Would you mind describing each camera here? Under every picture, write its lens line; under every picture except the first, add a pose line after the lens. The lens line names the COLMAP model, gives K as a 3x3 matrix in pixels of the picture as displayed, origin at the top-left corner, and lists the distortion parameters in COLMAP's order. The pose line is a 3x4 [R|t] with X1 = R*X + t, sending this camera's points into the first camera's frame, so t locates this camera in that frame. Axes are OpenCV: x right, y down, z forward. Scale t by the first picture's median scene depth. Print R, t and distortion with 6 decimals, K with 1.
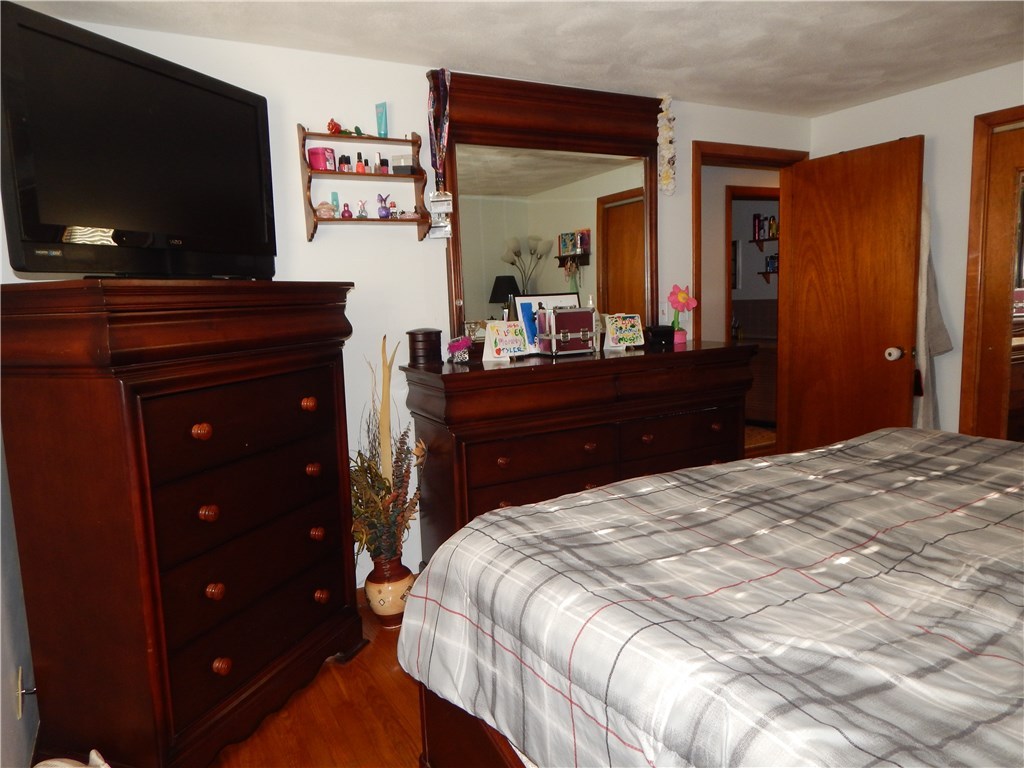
lens RADIAL K [[675.6, 0, 513.9], [0, 675.6, 382.8], [0, 0, 1]] dist [0.007866, -0.011163]
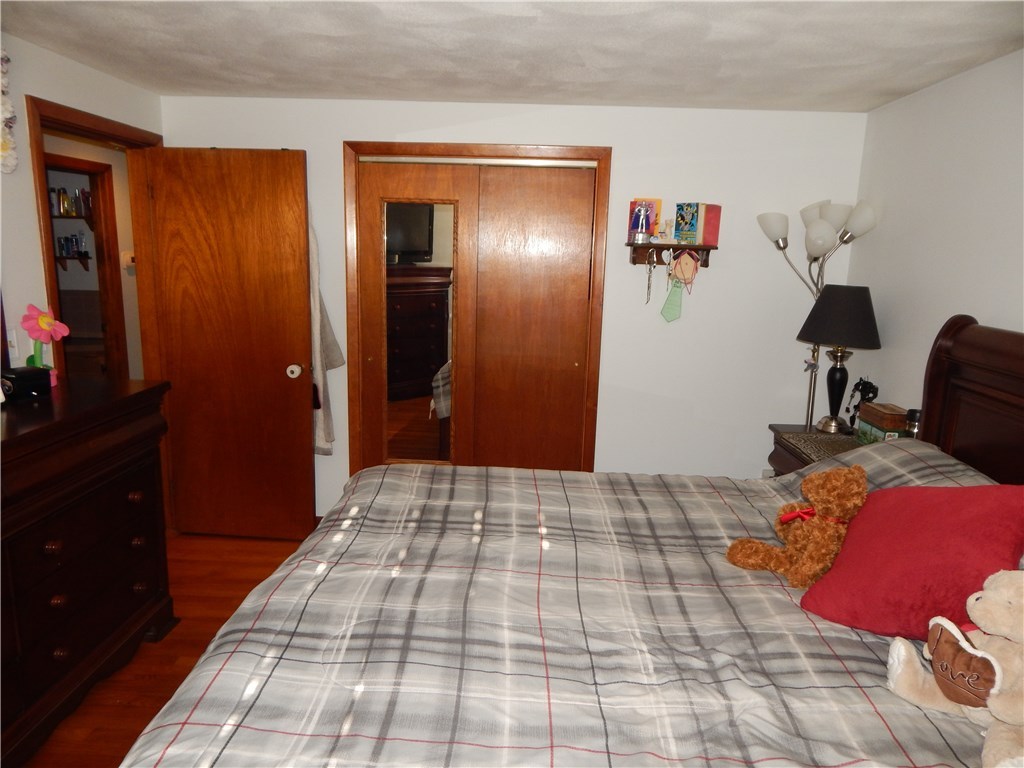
lens RADIAL K [[675.6, 0, 509.1], [0, 675.6, 381.2], [0, 0, 1]] dist [0.007866, -0.011163]
pose [[0.523056, -0.118105, 0.844076, -0.112017], [0.074710, 0.992894, 0.092631, -0.104056], [-0.849018, 0.014610, 0.528162, 0.237249]]
